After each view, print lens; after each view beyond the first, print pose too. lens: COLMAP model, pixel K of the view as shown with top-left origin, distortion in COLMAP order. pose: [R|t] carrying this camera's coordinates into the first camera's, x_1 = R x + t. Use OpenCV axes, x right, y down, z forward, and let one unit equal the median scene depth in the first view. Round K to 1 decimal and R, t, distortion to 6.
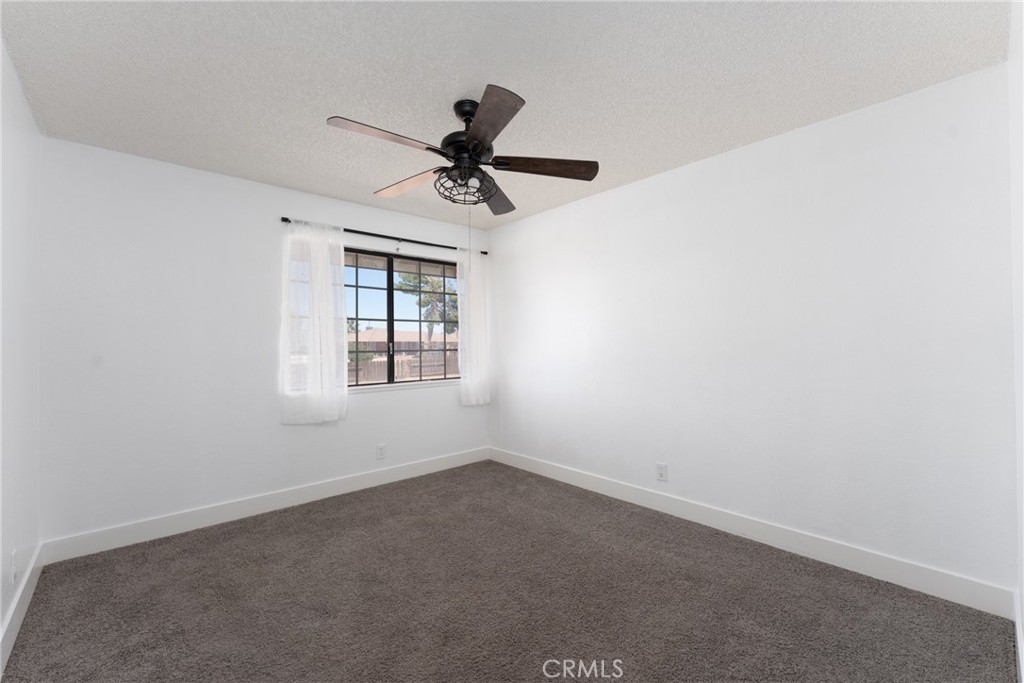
lens RADIAL K [[444.0, 0, 512.0], [0, 444.0, 341.5], [0, 0, 1]] dist [-0.000297, -0.000088]
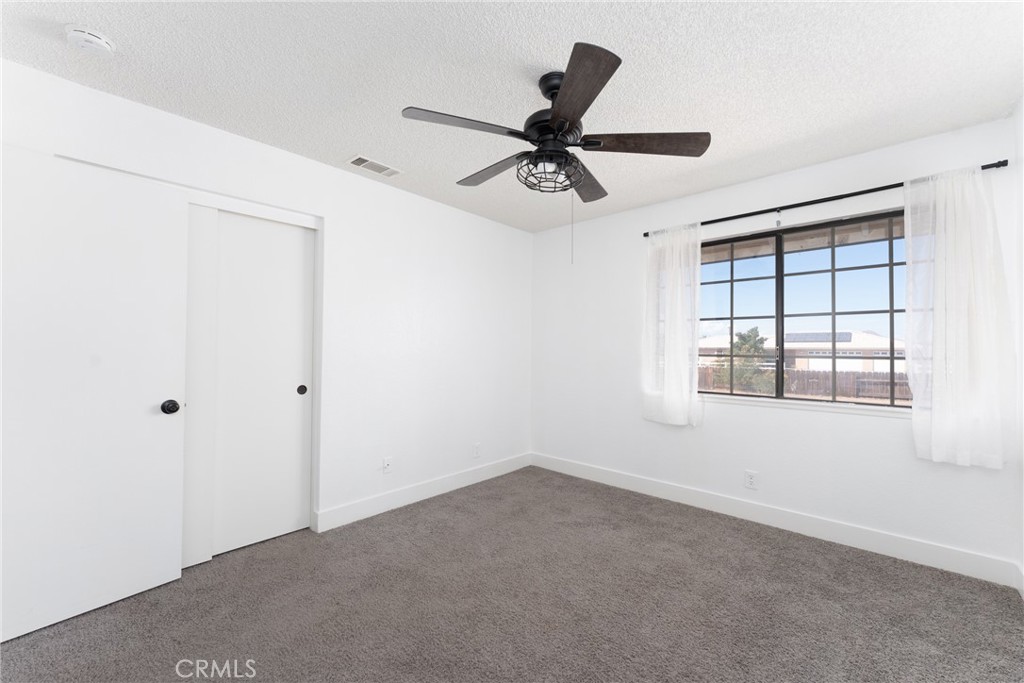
lens RADIAL K [[414.5, 0, 512.0], [0, 414.5, 341.5], [0, 0, 1]] dist [0.000560, 0.000040]
pose [[0.069874, -0.007642, -0.997527, 0.443524], [0.000061, 0.999971, -0.007657, 0.000985], [0.997556, 0.000474, 0.069872, 0.525849]]
